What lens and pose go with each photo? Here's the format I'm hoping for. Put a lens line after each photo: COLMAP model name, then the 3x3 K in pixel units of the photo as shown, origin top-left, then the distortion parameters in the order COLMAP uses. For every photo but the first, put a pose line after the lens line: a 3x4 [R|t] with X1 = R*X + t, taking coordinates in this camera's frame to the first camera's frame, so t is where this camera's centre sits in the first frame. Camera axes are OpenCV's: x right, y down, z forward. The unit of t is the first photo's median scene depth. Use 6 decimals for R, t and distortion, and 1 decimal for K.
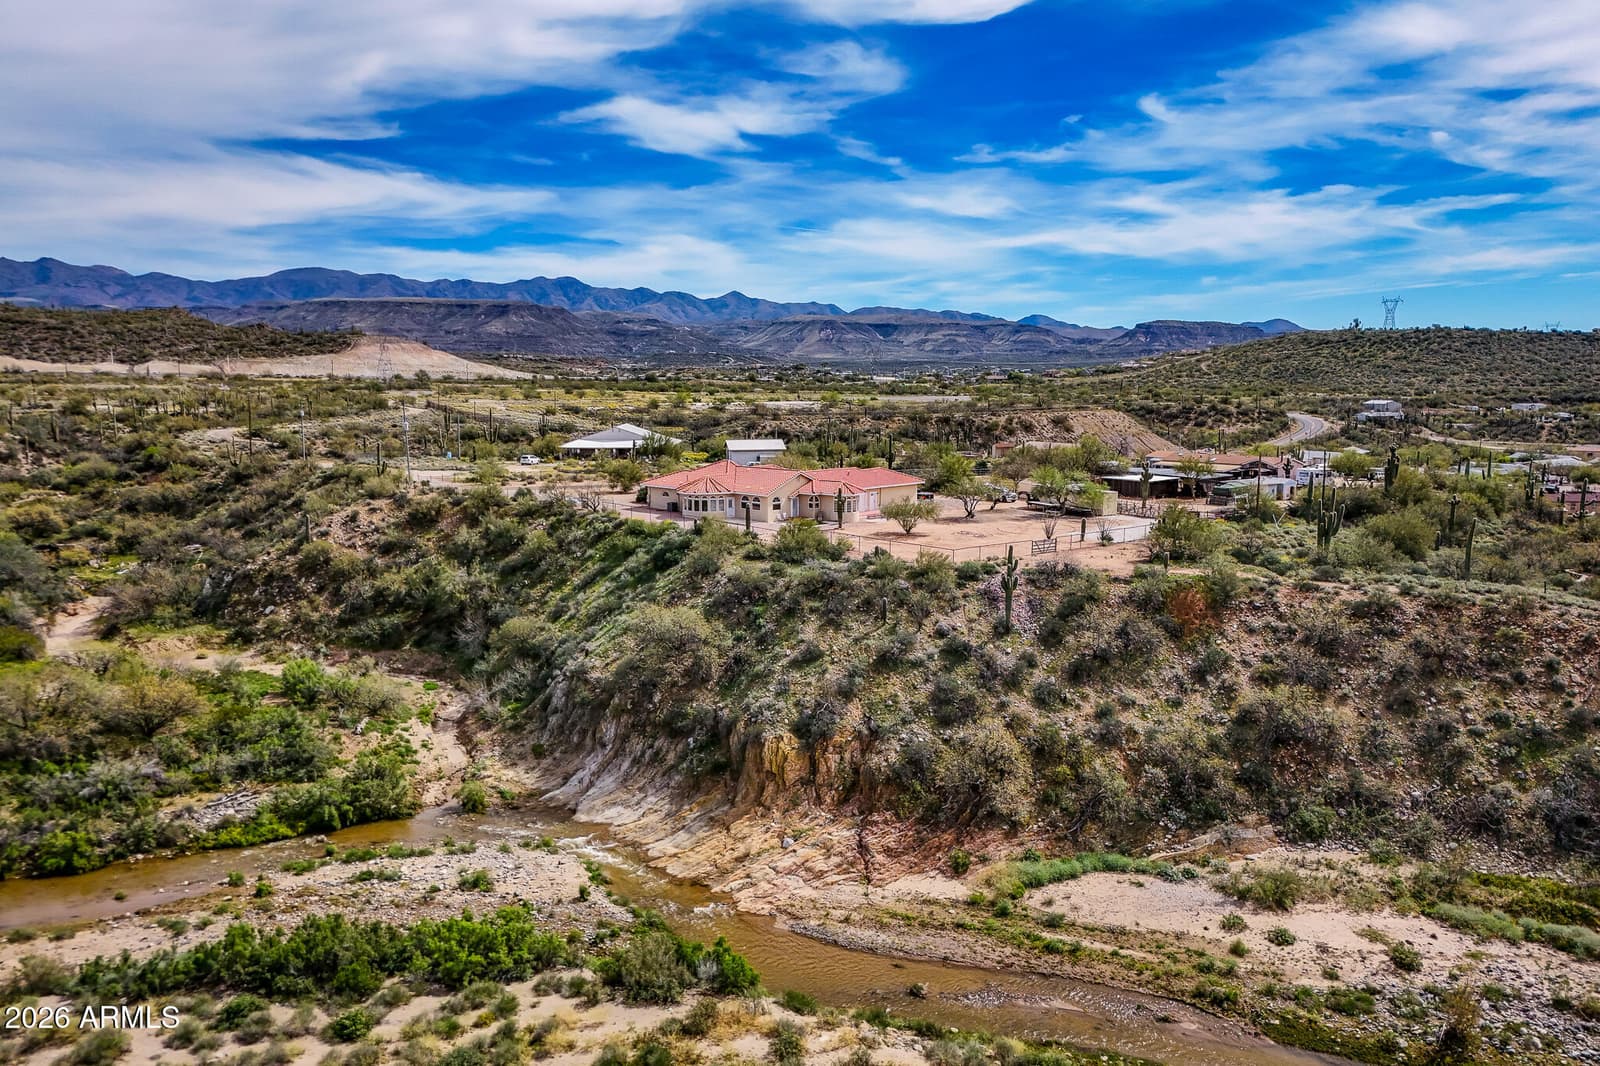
lens RADIAL K [[1178.0, 0, 800.0], [0, 1178.0, 533.0], [0, 0, 1]] dist [0.082746, -0.077421]
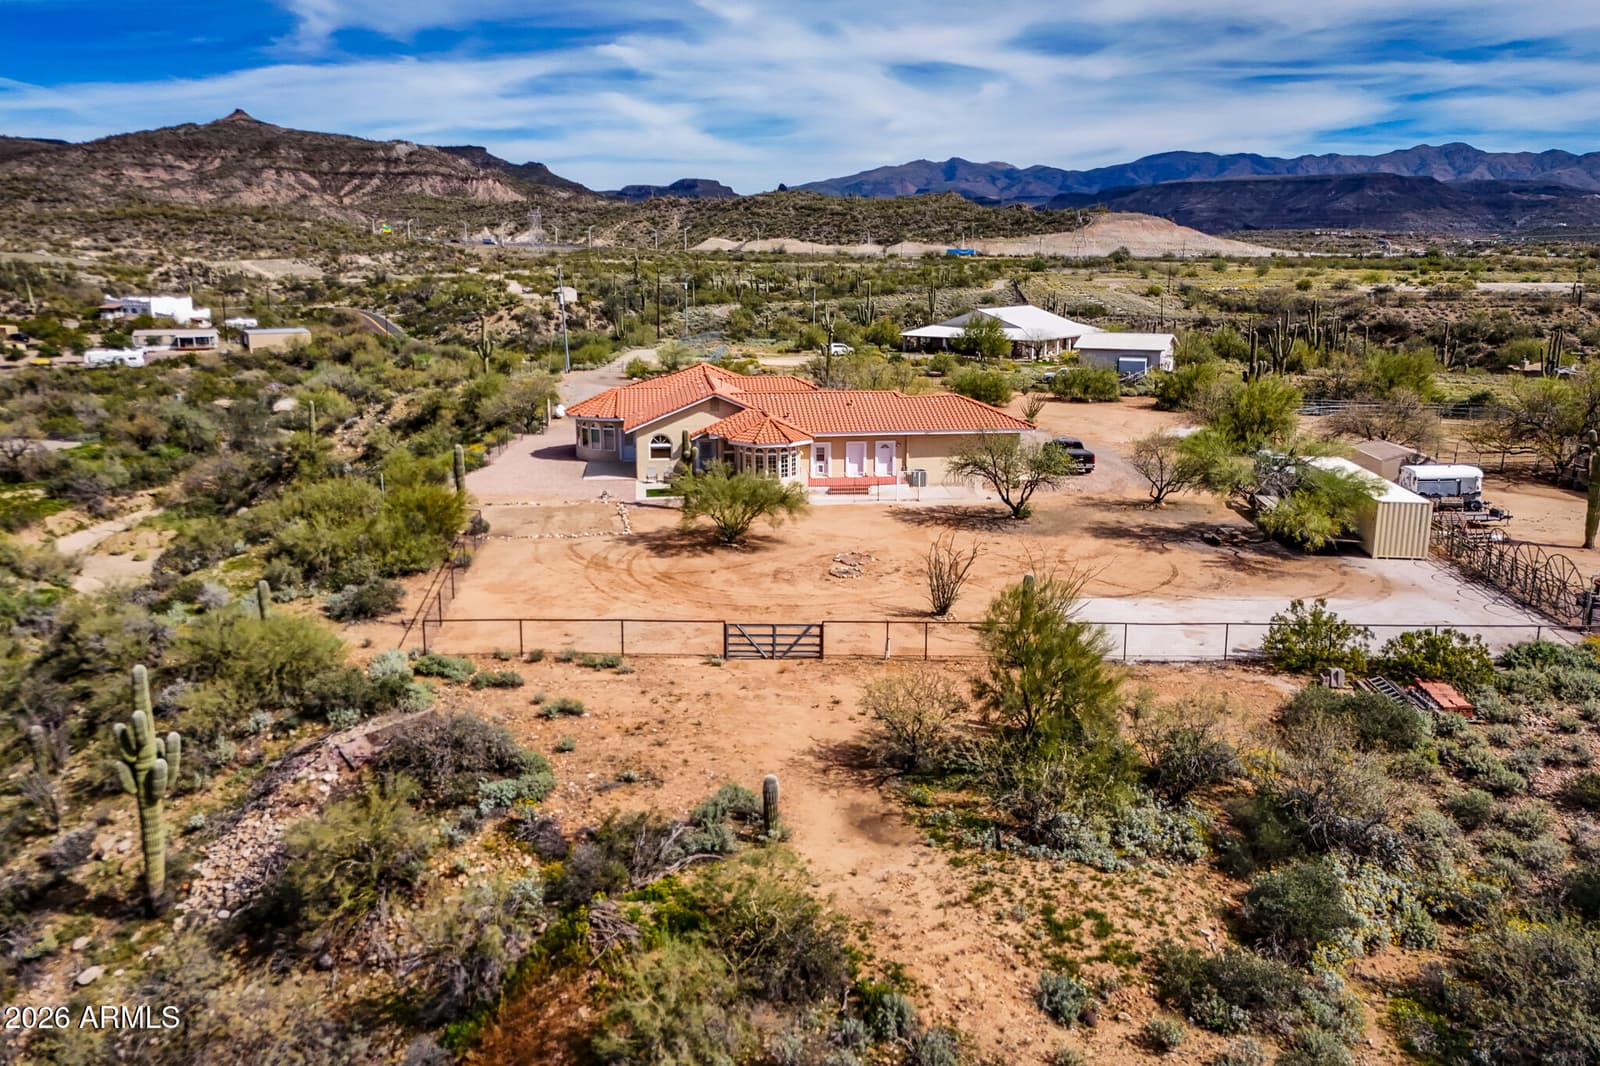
lens RADIAL K [[1177.0, 0, 801.3], [0, 1177.0, 468.3], [0, 0, 1]] dist [0.076811, -0.065029]
pose [[0.778341, 0.112822, -0.617622, 0.534545], [-0.085896, 0.993607, 0.073256, -0.087662], [0.621938, -0.003967, 0.783056, 0.866986]]
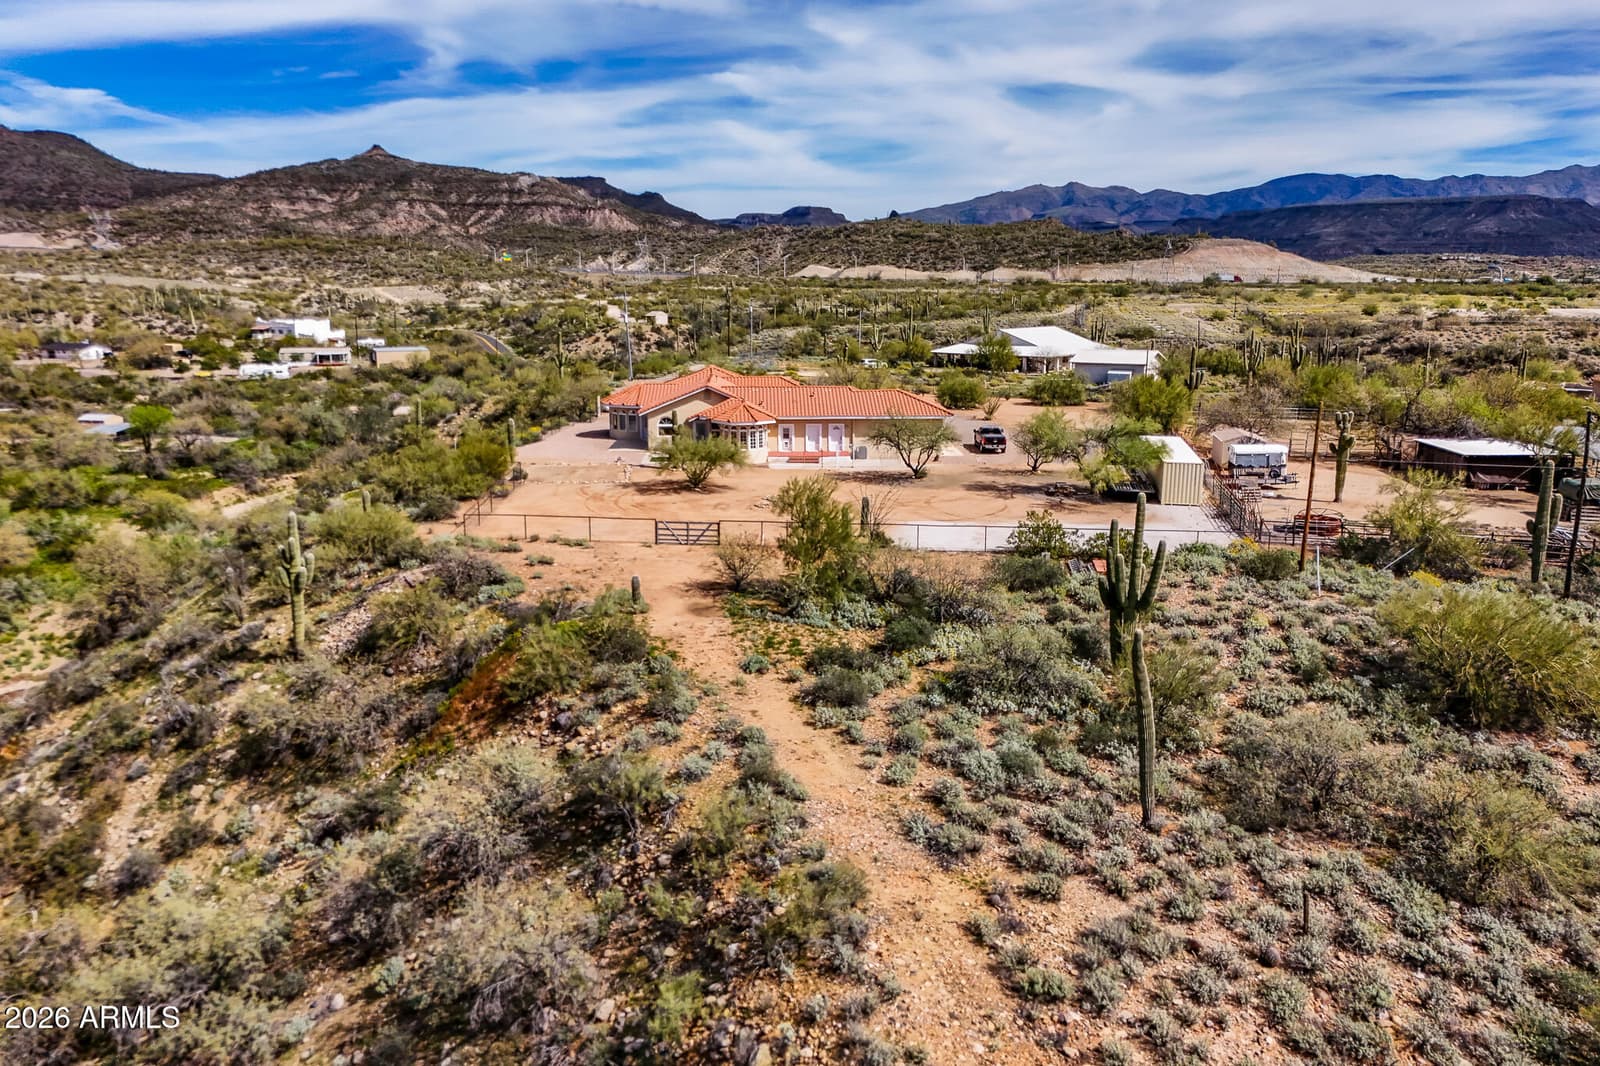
lens RADIAL K [[1175.7, 0, 800.9], [0, 1175.7, 493.0], [0, 0, 1]] dist [0.077968, -0.068704]
pose [[0.715789, 0.124194, -0.687184, 0.774282], [-0.095110, 0.992226, 0.080256, -0.072284], [0.691810, 0.007912, 0.722036, 0.762601]]
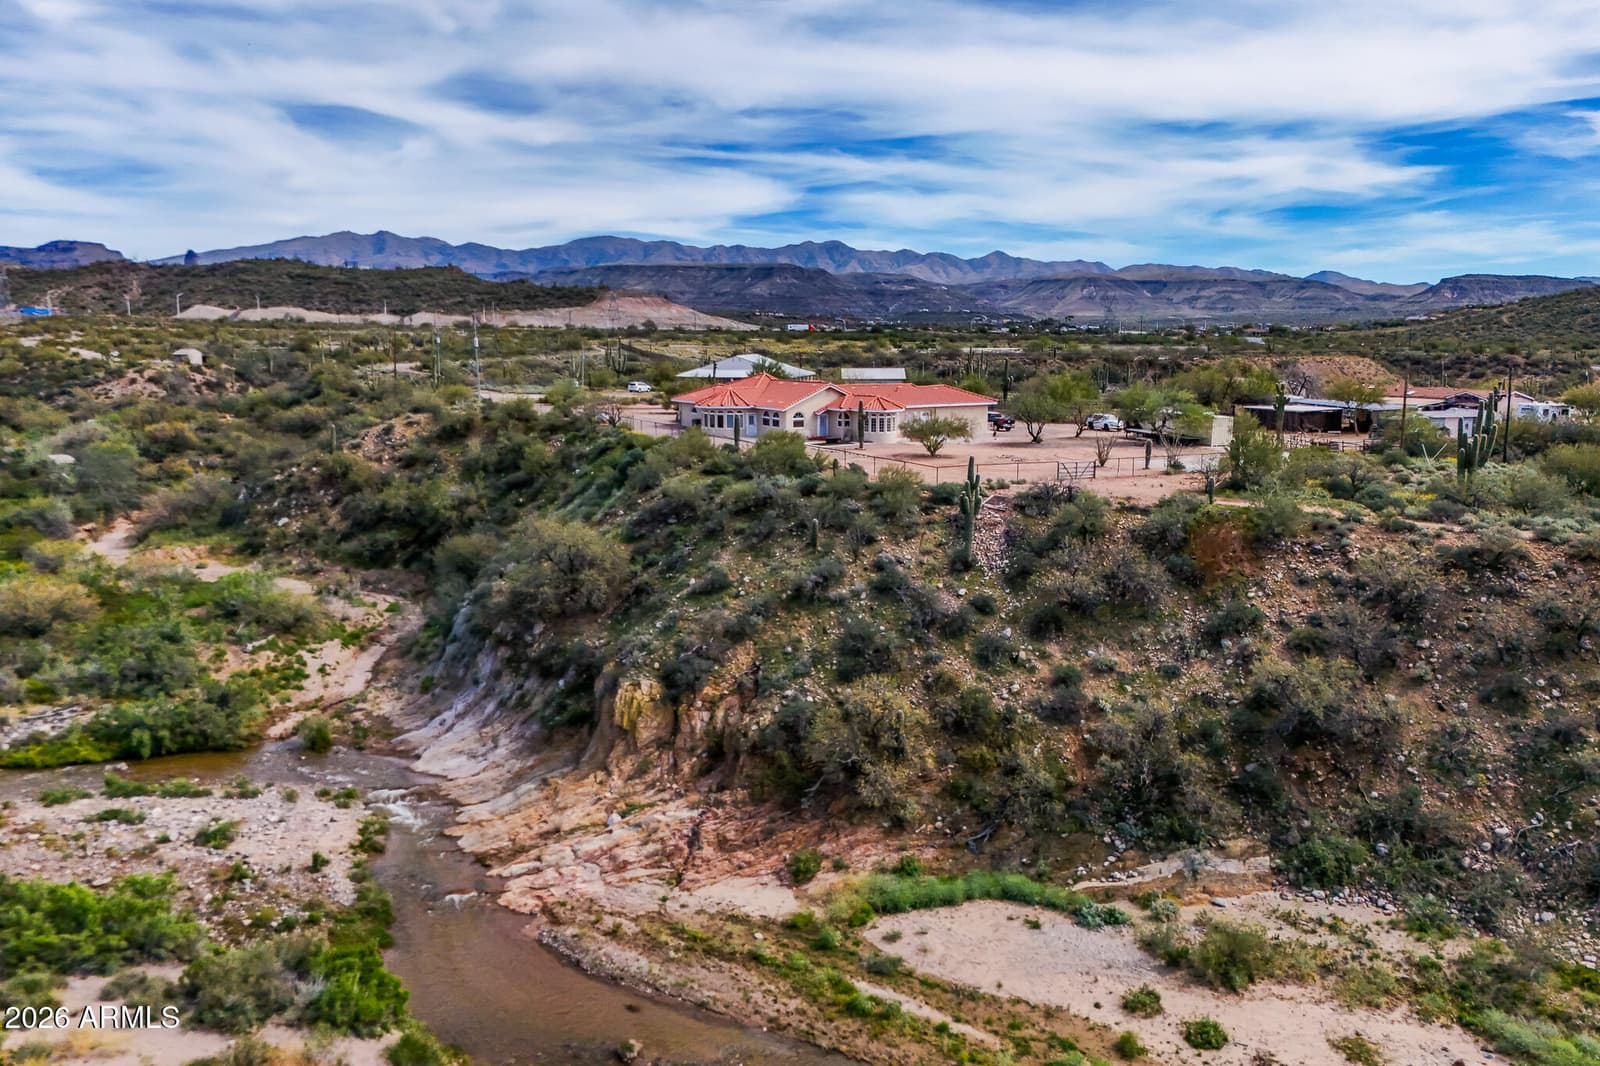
lens RADIAL K [[1177.0, 0, 801.3], [0, 1177.0, 468.3], [0, 0, 1]] dist [0.076811, -0.065029]
pose [[0.976322, 0.028105, -0.214489, 0.238404], [-0.032635, 0.999312, -0.017610, 0.036289], [0.213846, 0.024193, 0.976568, 0.230977]]
